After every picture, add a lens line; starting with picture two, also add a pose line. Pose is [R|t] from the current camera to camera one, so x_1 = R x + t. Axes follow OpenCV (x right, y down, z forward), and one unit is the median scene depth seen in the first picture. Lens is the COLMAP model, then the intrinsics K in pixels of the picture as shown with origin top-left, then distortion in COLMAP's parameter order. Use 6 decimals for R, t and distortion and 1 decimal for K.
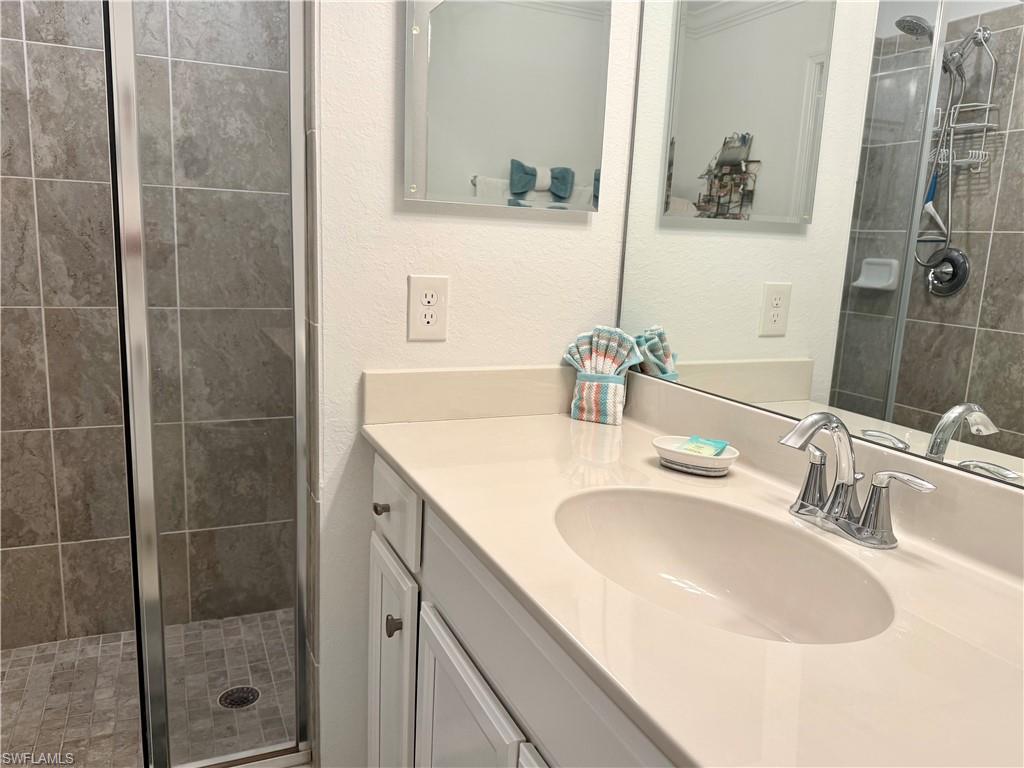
lens RADIAL K [[763.2, 0, 512.0], [0, 763.2, 384.0], [0, 0, 1]] dist [0.056979, -0.073343]
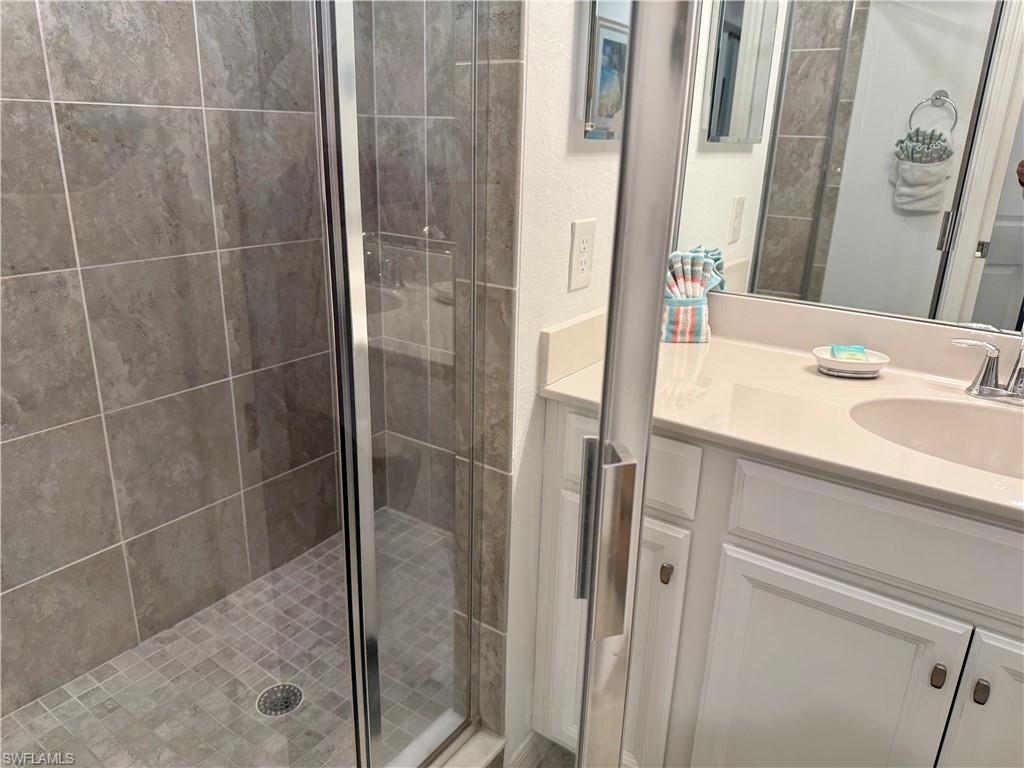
lens RADIAL K [[717.7, 0, 512.5], [0, 717.7, 367.4], [0, 0, 1]] dist [0.005388, -0.002217]
pose [[0.856384, -0.175883, 0.485461, -0.422656], [0.100913, 0.979077, 0.176704, -0.084229], [-0.506383, -0.102337, 0.856215, 0.172638]]
